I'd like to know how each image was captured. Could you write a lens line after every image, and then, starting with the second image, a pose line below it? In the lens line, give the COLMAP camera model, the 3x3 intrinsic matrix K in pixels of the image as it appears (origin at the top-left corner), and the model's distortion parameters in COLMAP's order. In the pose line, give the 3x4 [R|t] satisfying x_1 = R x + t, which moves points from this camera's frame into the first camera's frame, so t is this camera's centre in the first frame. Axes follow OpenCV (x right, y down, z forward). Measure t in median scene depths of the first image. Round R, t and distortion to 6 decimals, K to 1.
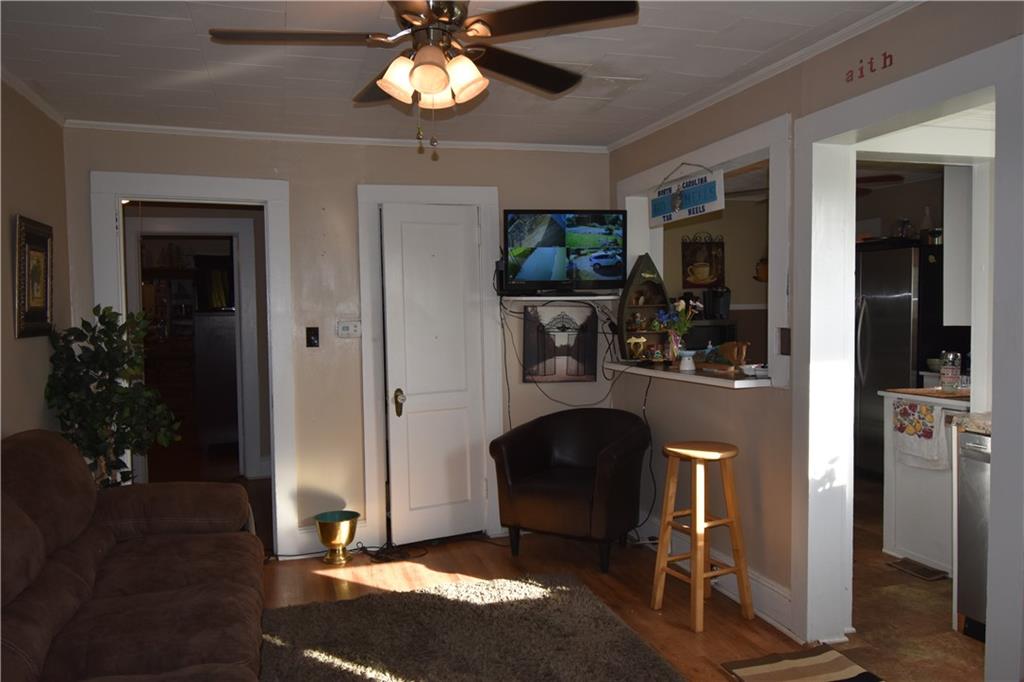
lens RADIAL K [[773.3, 0, 511.2], [0, 773.3, 342.0], [0, 0, 1]] dist [0.001922, -0.001212]
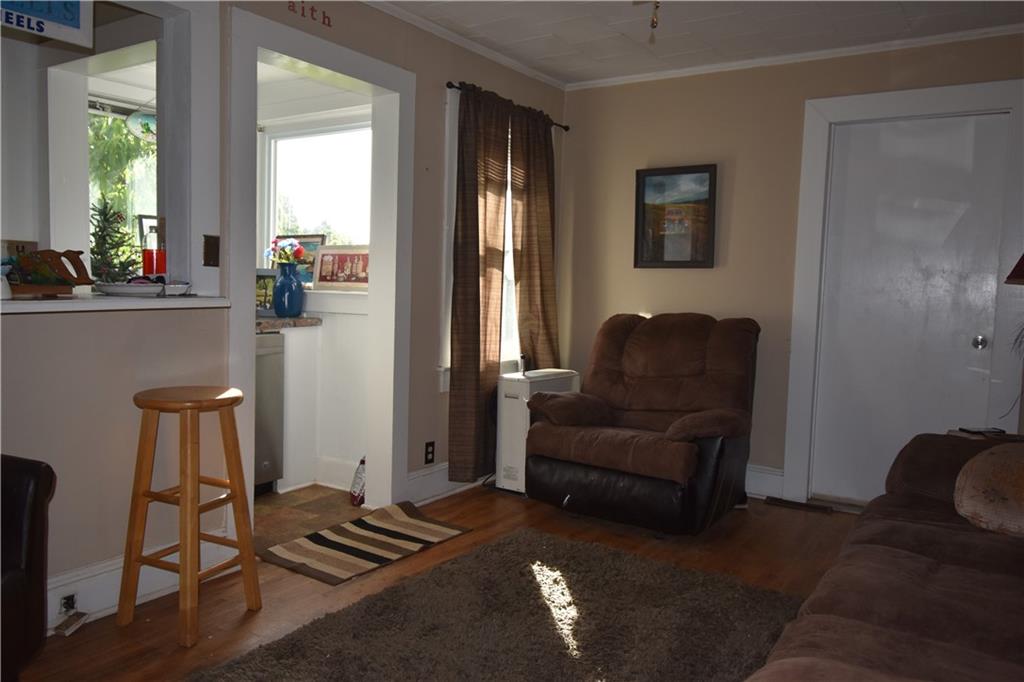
lens RADIAL K [[773.3, 0, 511.2], [0, 773.3, 337.0], [0, 0, 1]] dist [0.001922, -0.001212]
pose [[-0.641615, -0.059098, 0.764747, -0.592263], [0.011858, 0.996144, 0.086929, 0.026338], [-0.766935, 0.064843, -0.638440, 1.429084]]
